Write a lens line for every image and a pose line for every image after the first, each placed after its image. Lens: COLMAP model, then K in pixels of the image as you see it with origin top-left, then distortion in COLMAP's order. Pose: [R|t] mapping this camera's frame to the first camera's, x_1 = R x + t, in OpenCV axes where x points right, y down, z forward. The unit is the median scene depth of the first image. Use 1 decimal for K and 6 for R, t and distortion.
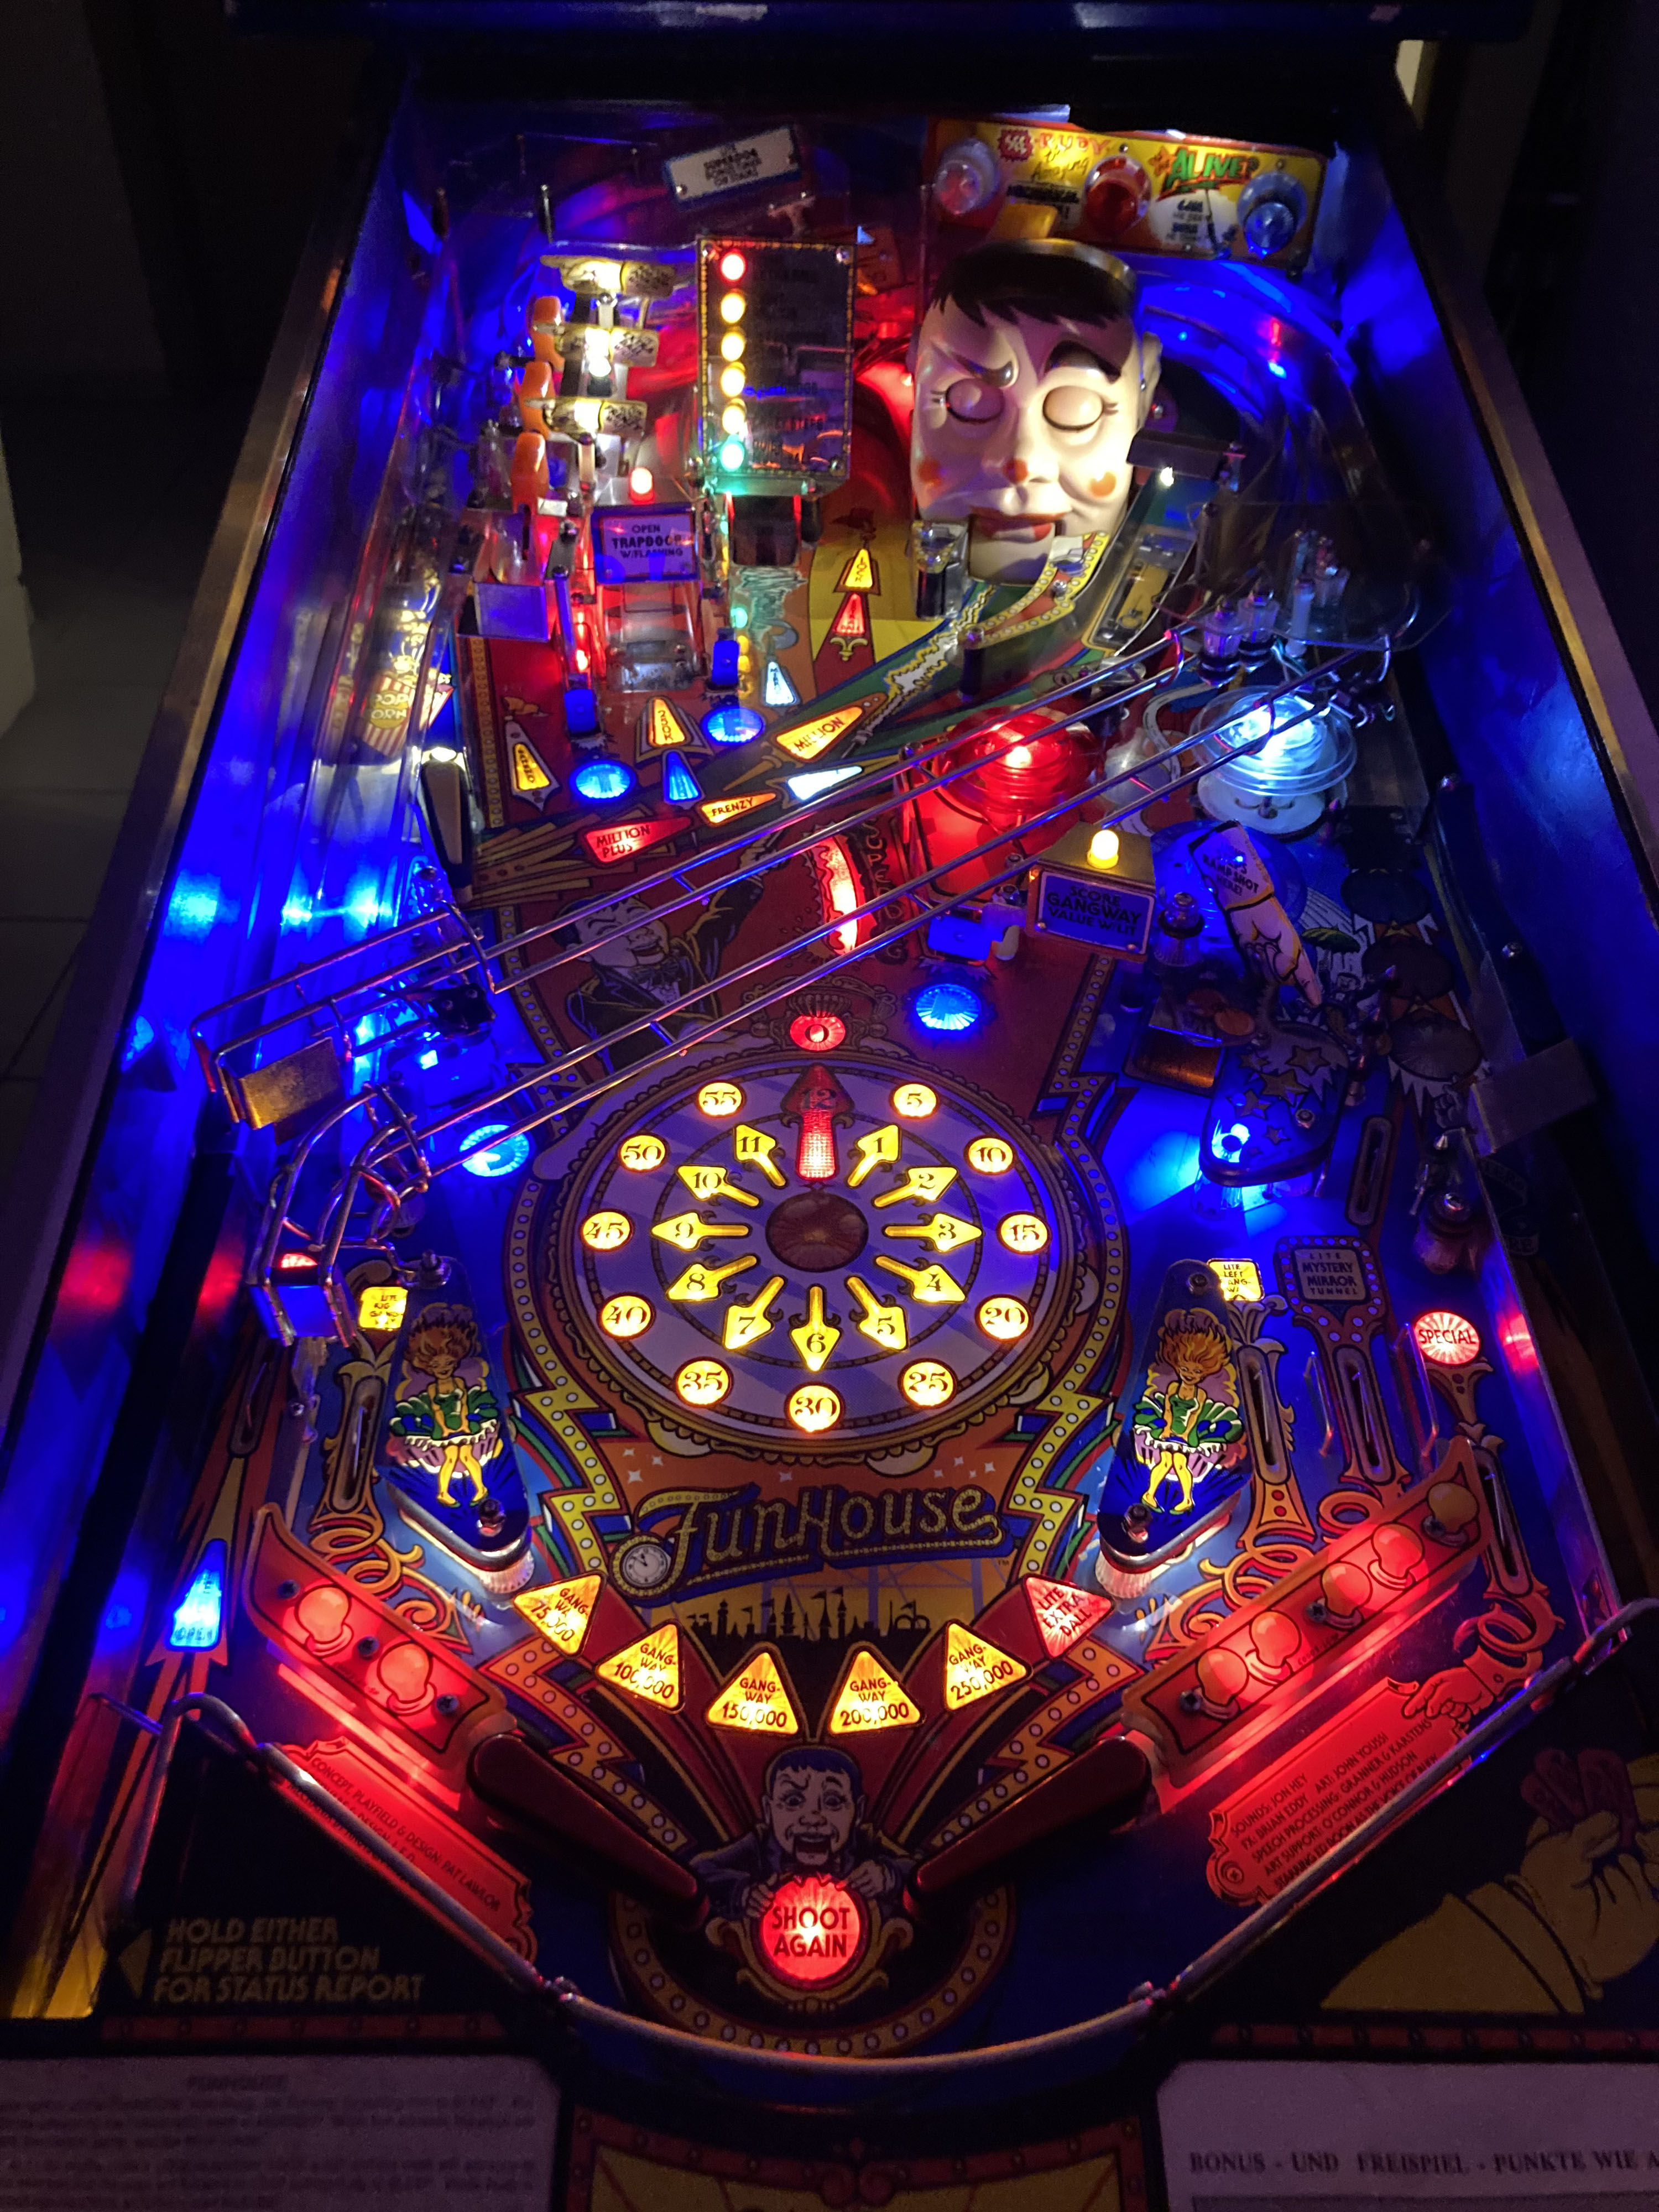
lens RADIAL K [[1821.7, 0, 829.5], [0, 1821.7, 1106.0], [0, 0, 1]] dist [0.009490, 0.004910]
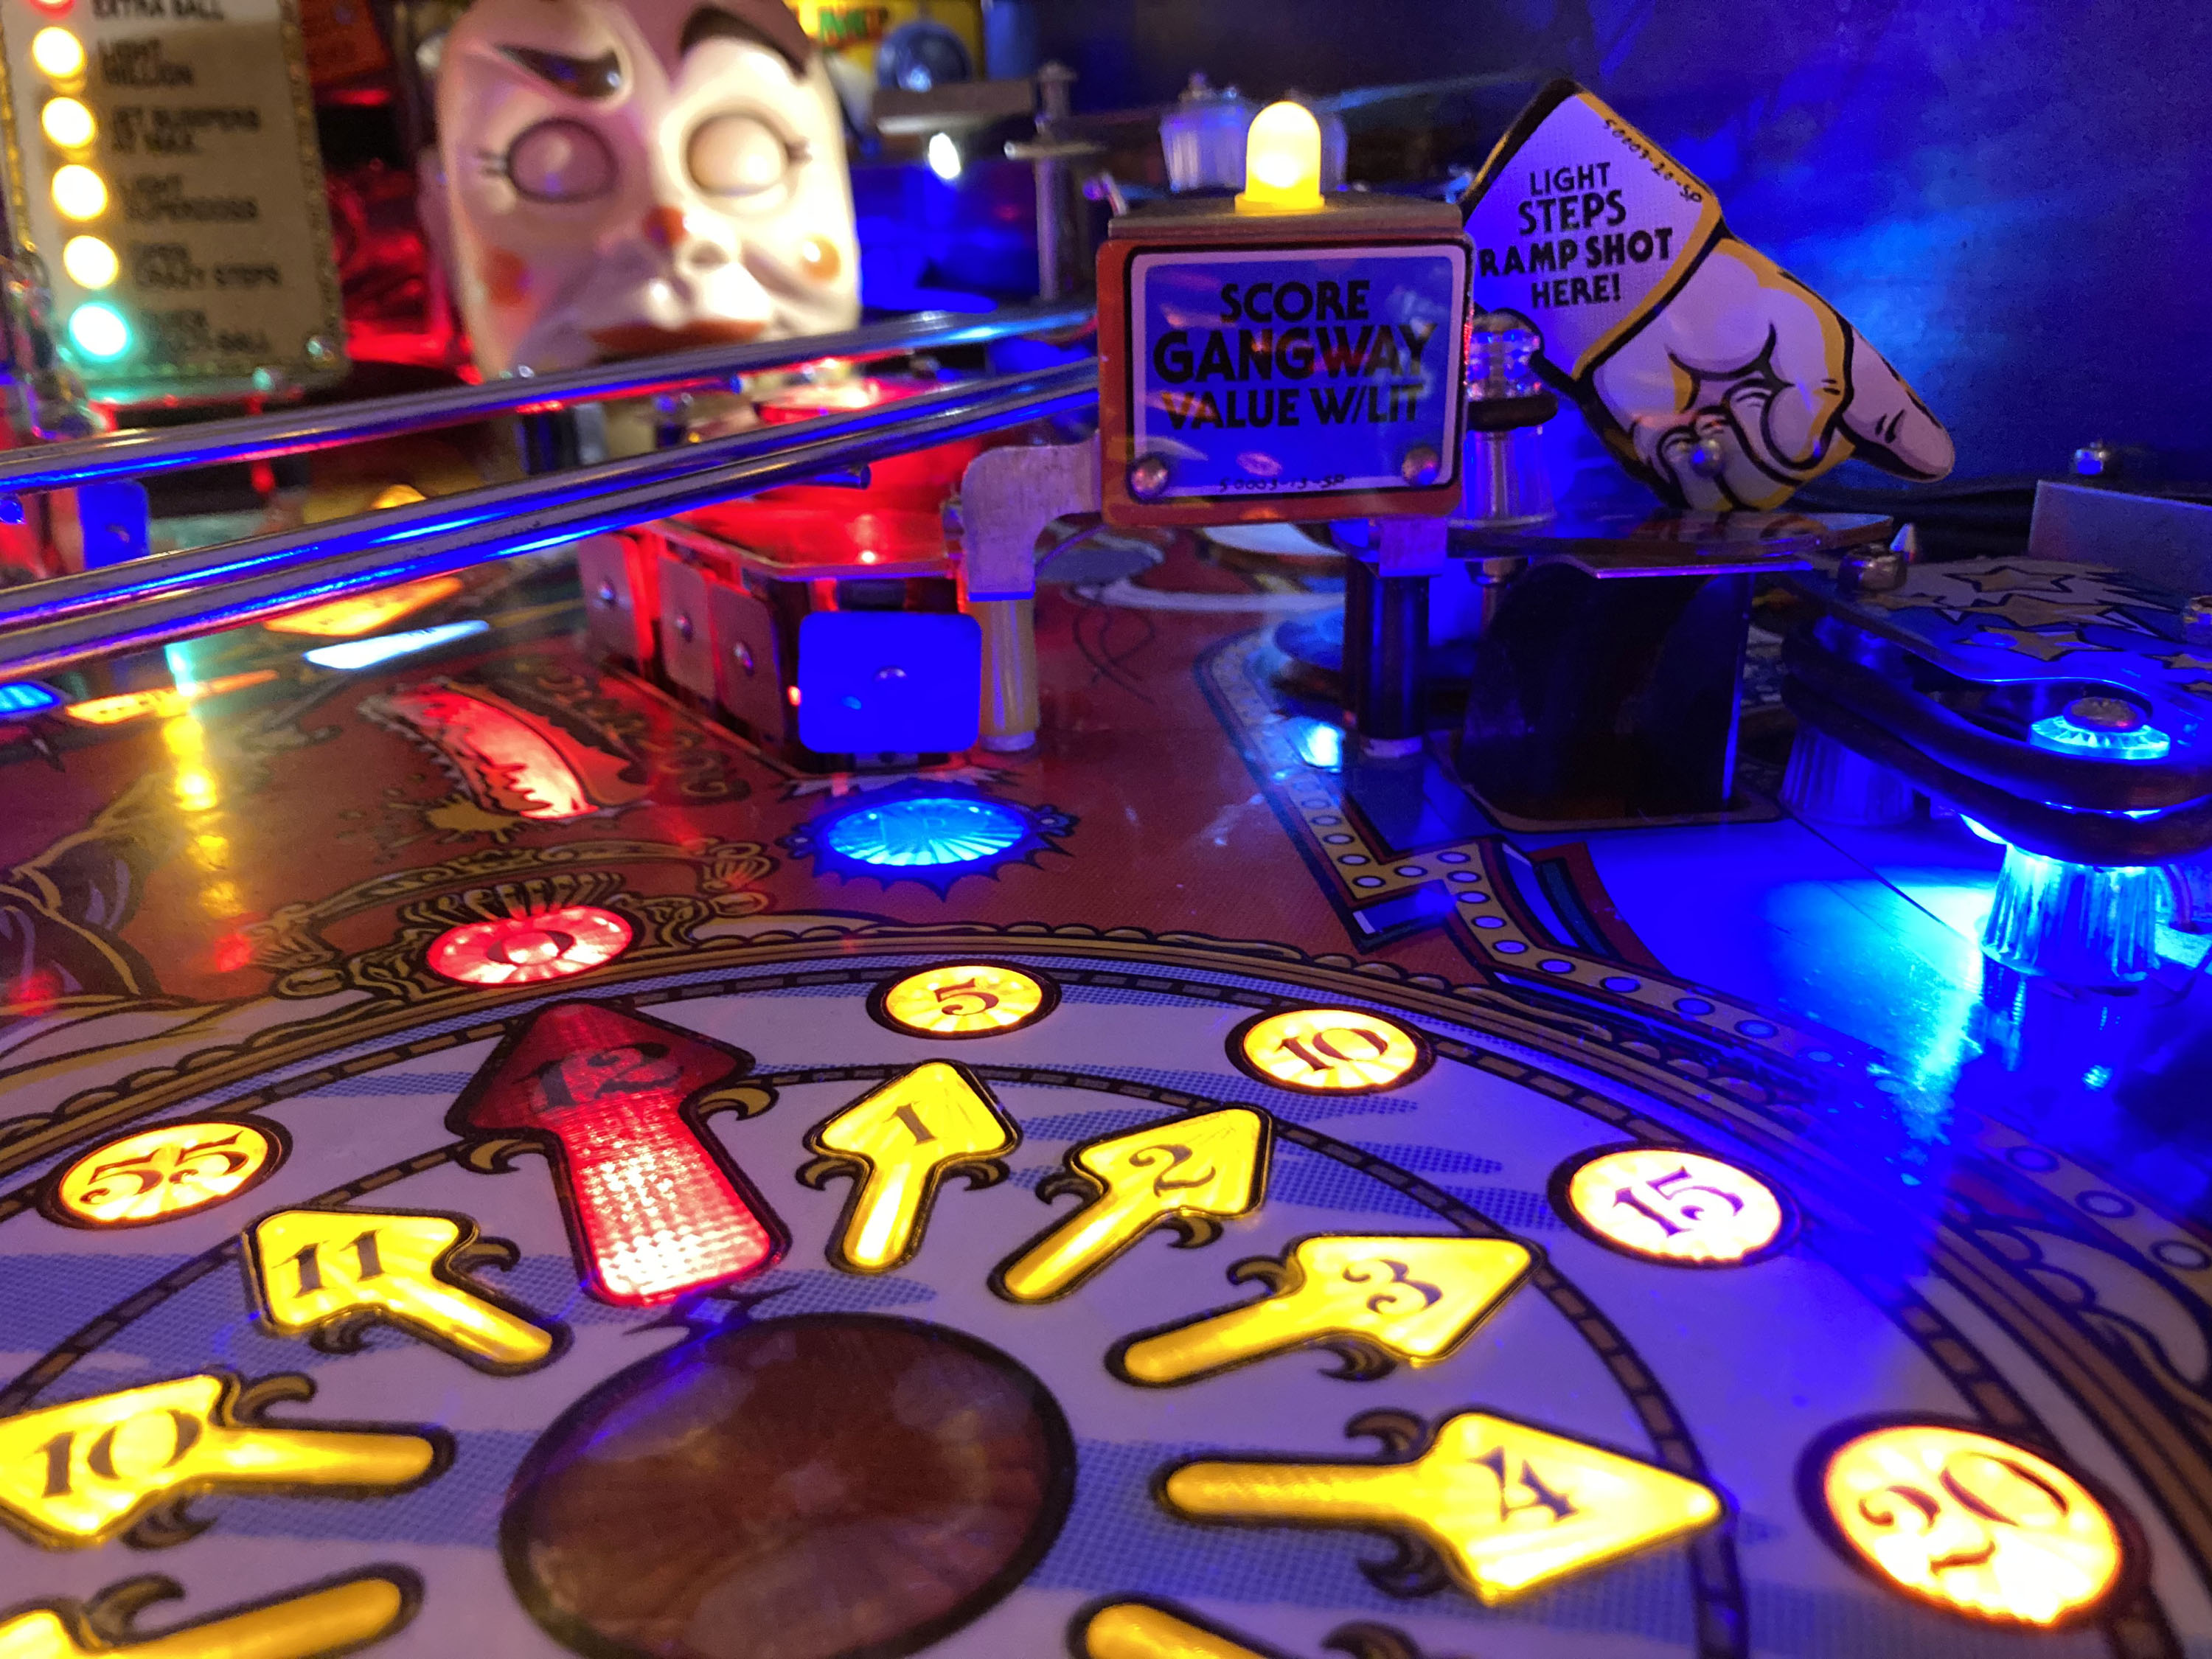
lens RADIAL K [[1821.7, 0, 1106.0], [0, 1821.7, 829.5], [0, 0, 1]] dist [0.009490, 0.004910]
pose [[0.900042, -0.165031, 0.403347, -0.040766], [0.336278, 0.851698, -0.401905, 0.095318], [-0.277203, 0.497368, 0.822060, 0.784434]]
